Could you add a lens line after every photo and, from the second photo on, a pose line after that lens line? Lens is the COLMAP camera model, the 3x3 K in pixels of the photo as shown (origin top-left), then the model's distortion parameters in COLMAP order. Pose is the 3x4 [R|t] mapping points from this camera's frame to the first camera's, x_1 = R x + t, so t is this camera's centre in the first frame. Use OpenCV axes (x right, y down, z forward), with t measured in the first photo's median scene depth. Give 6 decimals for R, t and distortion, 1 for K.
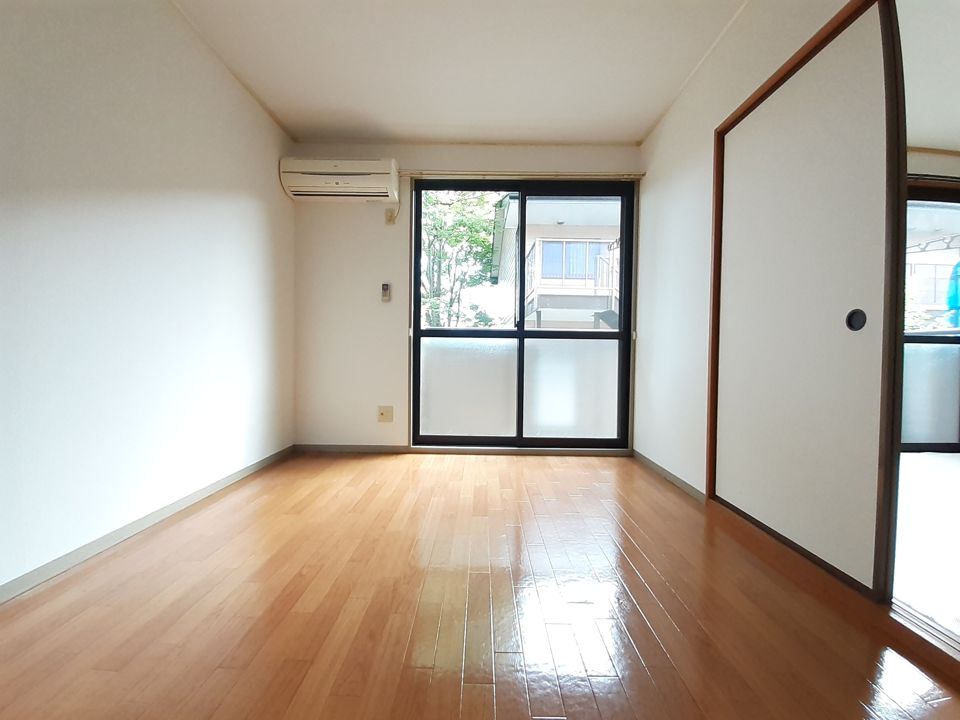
lens RADIAL K [[387.3, 0, 484.3], [0, 387.3, 361.7], [0, 0, 1]] dist [-0.003400, -0.000540]
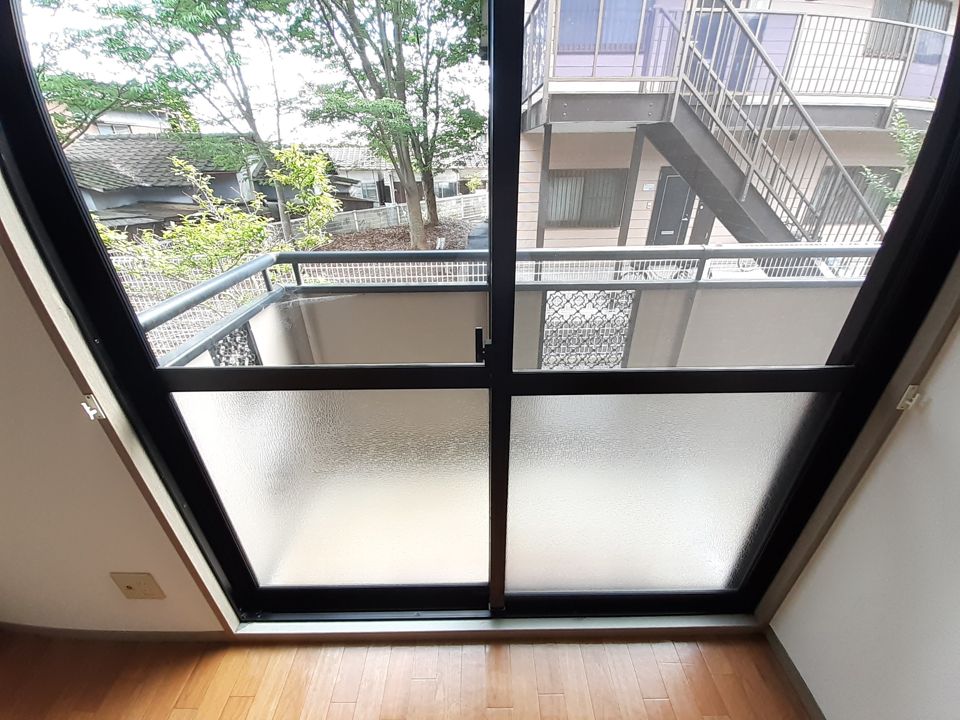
lens RADIAL K [[387.3, 0, 479.2], [0, 387.3, 352.8], [0, 0, 1]] dist [-0.003400, -0.000540]
pose [[0.999787, -0.016182, -0.012833, 0.015758], [0.020225, 0.892992, 0.449618, -0.042038], [0.004183, -0.449782, 0.893129, 0.140354]]
